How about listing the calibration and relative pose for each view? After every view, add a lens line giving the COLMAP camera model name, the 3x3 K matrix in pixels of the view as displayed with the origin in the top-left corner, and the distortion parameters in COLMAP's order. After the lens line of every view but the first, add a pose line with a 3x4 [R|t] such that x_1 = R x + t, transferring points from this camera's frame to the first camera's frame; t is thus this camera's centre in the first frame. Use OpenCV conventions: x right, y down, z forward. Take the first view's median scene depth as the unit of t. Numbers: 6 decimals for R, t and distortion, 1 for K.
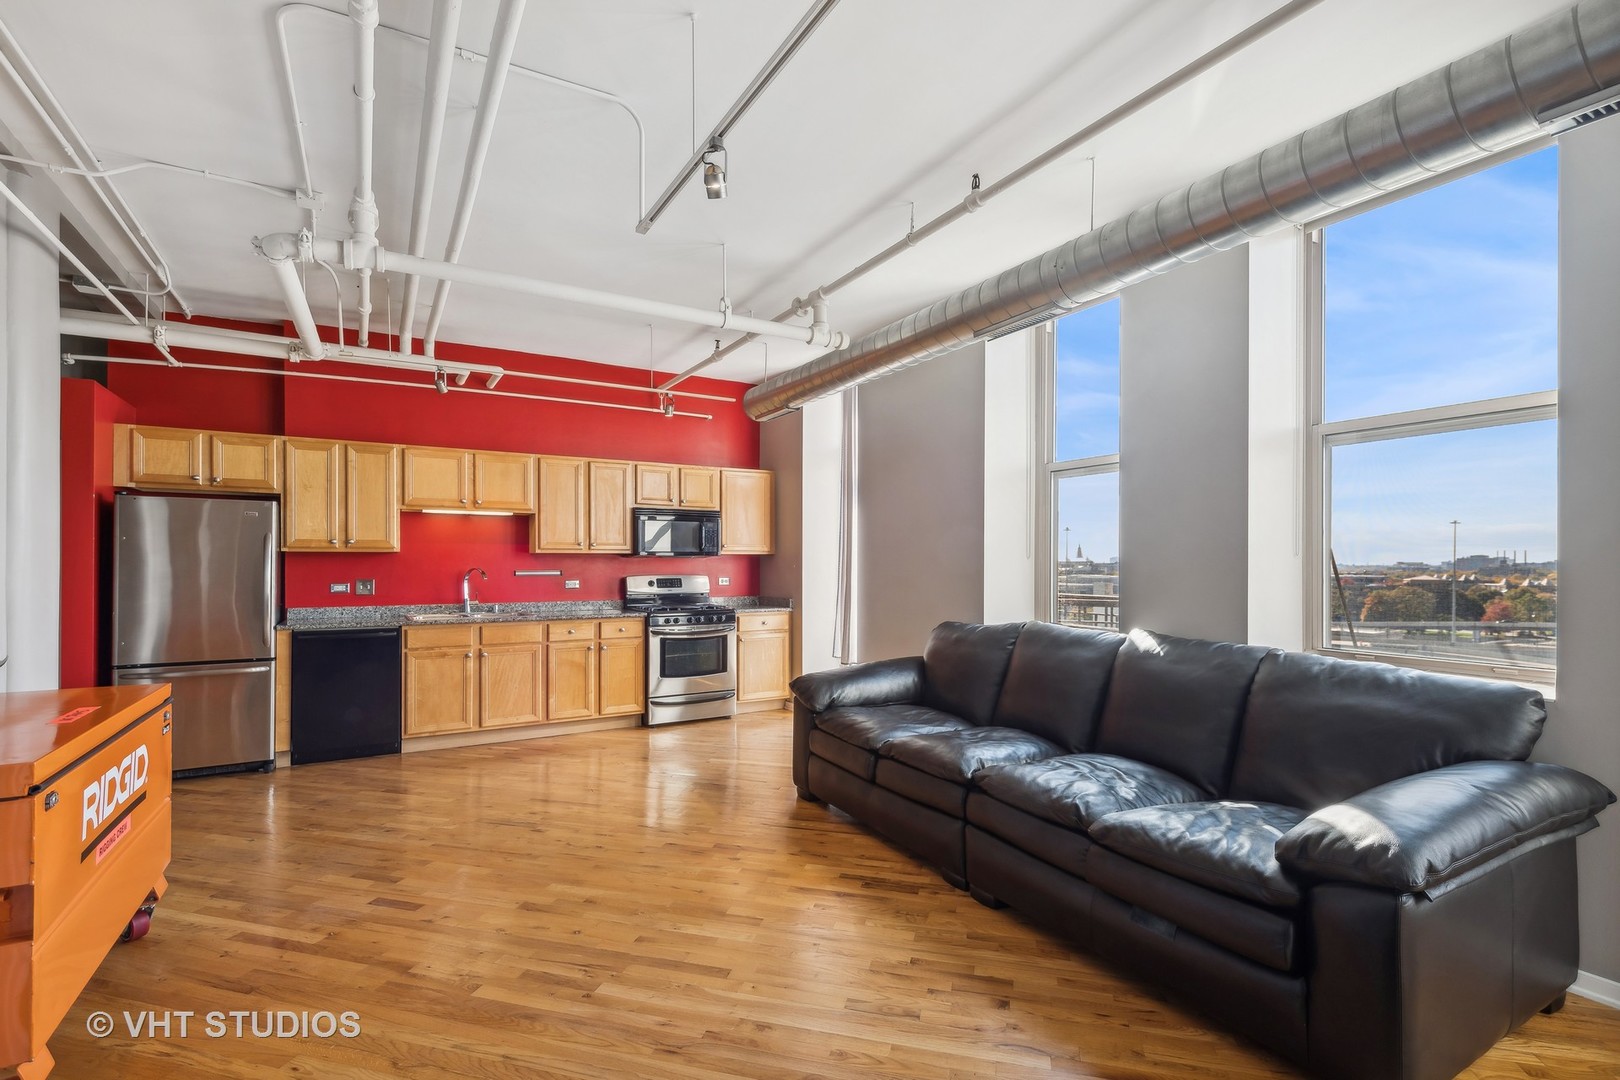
lens RADIAL K [[727.4, 0, 805.4], [0, 727.4, 533.9], [0, 0, 1]] dist [0.009339, -0.000739]
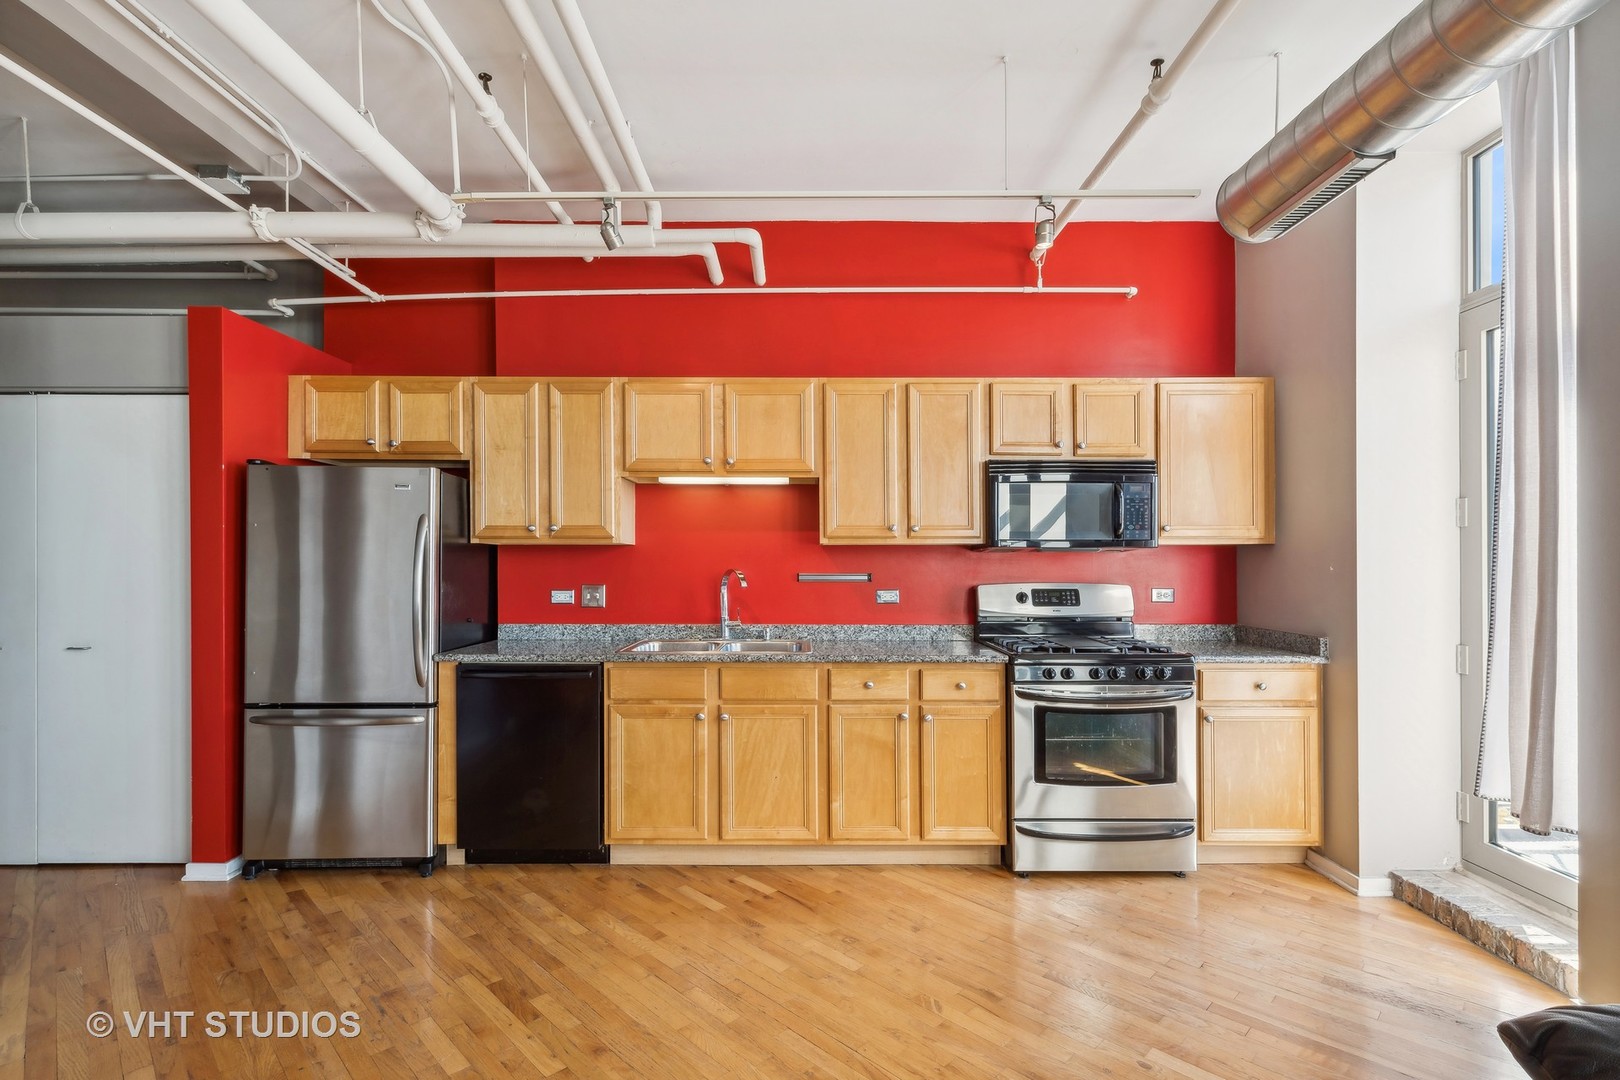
lens RADIAL K [[768.0, 0, 800.9], [0, 768.0, 565.7], [0, 0, 1]] dist [0.007603, 0.000236]
pose [[0.866185, 0.003505, -0.499711, -0.074643], [0.019593, 0.998968, 0.040970, 0.018769], [0.499339, -0.045278, 0.865223, 0.473406]]
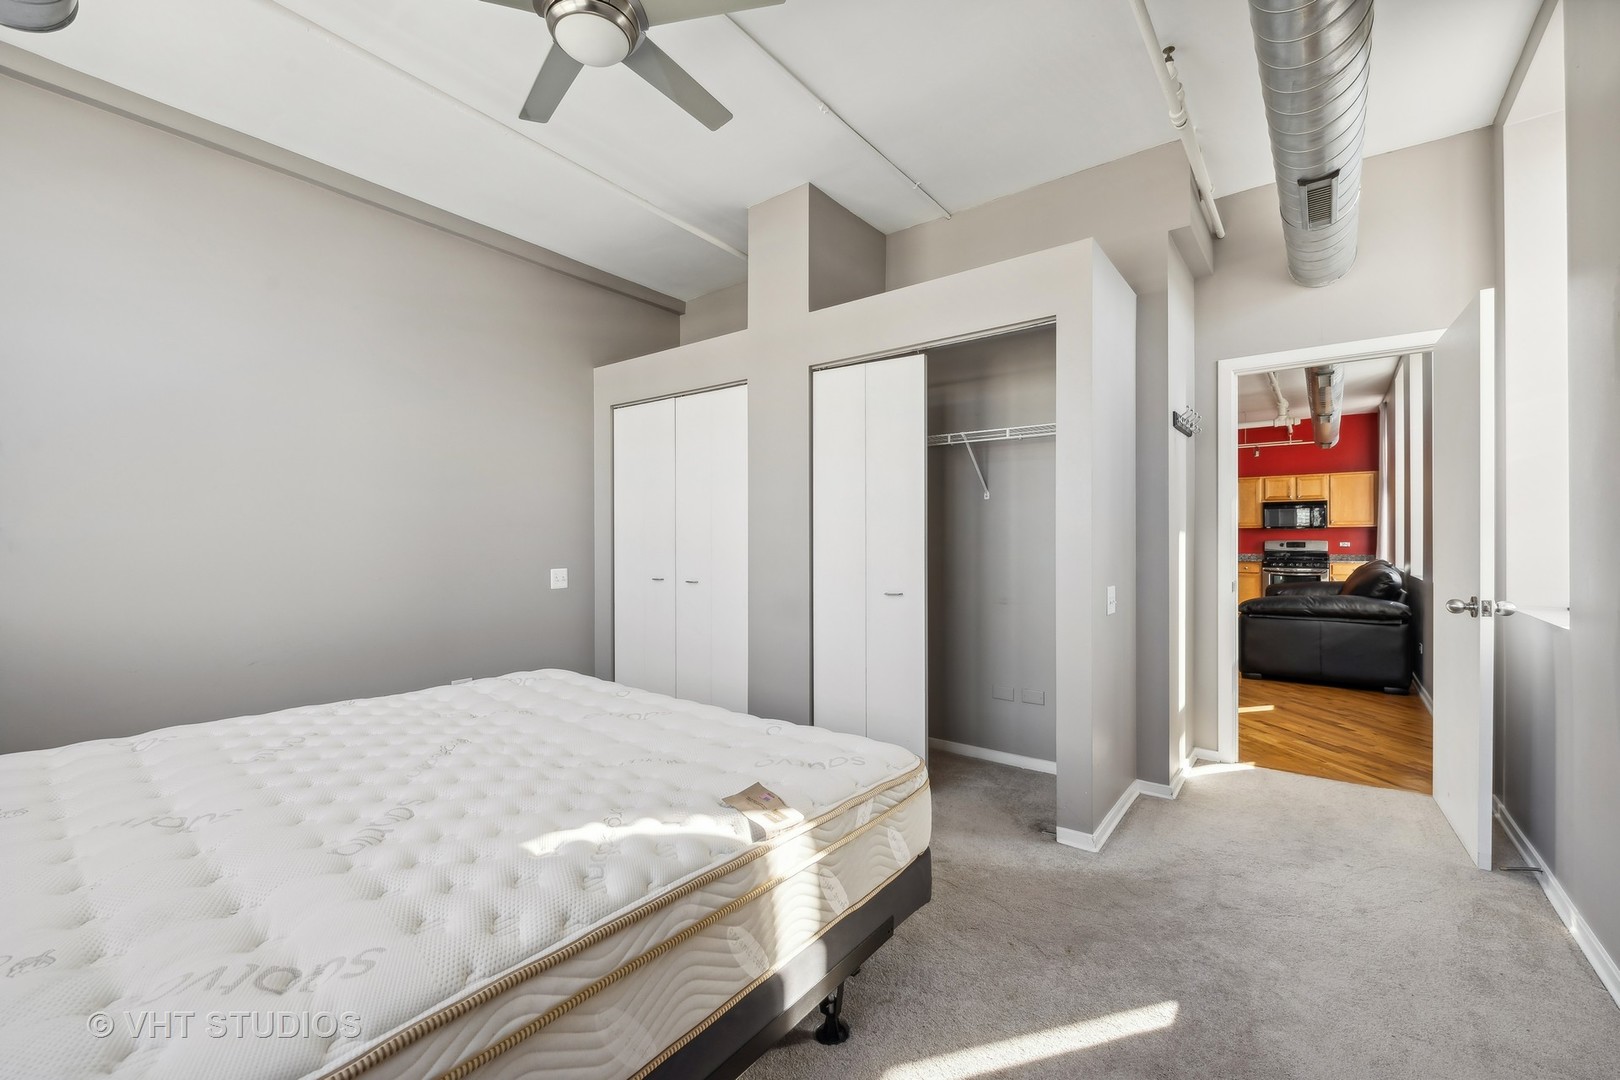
lens RADIAL K [[657.4, 0, 818.2], [0, 657.4, 523.3], [0, 0, 1]] dist [-0.001028, -0.000040]
pose [[0.389697, -0.029990, -0.920455, 0.956959], [0.038494, 0.999127, -0.016256, -0.001441], [0.920138, -0.029097, 0.390512, -0.764390]]
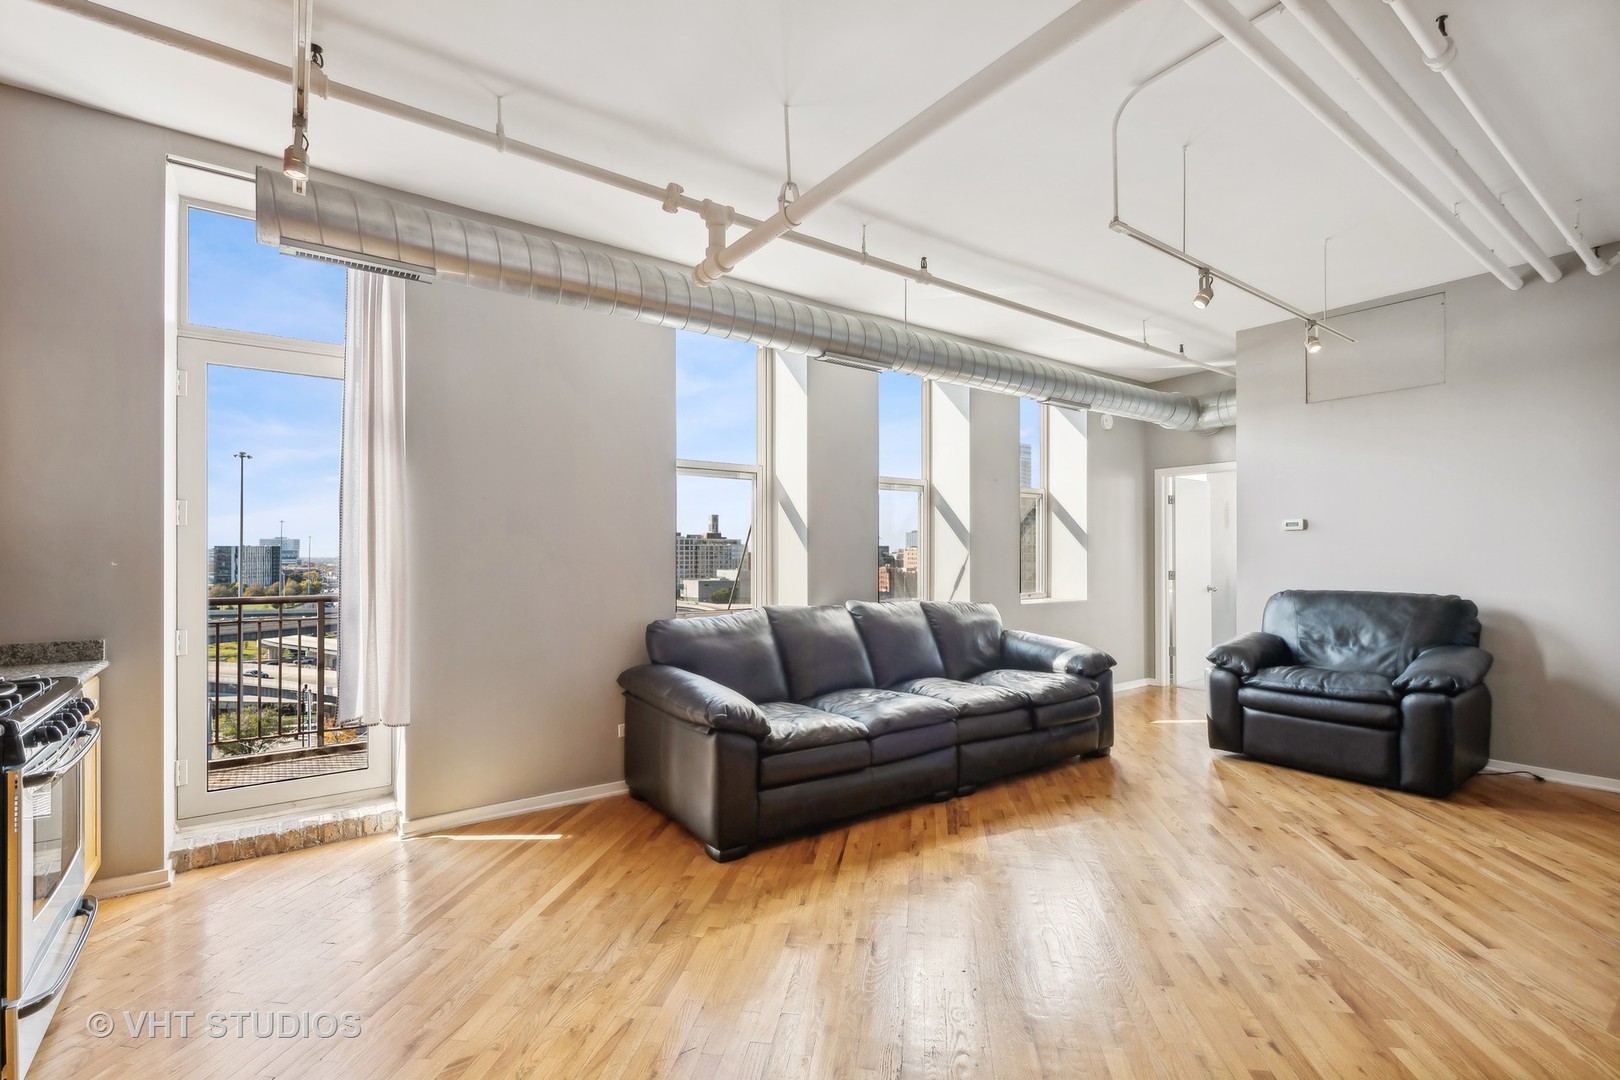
lens RADIAL K [[727.4, 0, 808.5], [0, 727.4, 532.2], [0, 0, 1]] dist [0.009339, -0.000739]
pose [[-0.105531, 0.033808, 0.993841, -0.563745], [-0.035802, 0.998645, -0.037773, 0.030514], [-0.993771, -0.039568, -0.104178, 0.726402]]
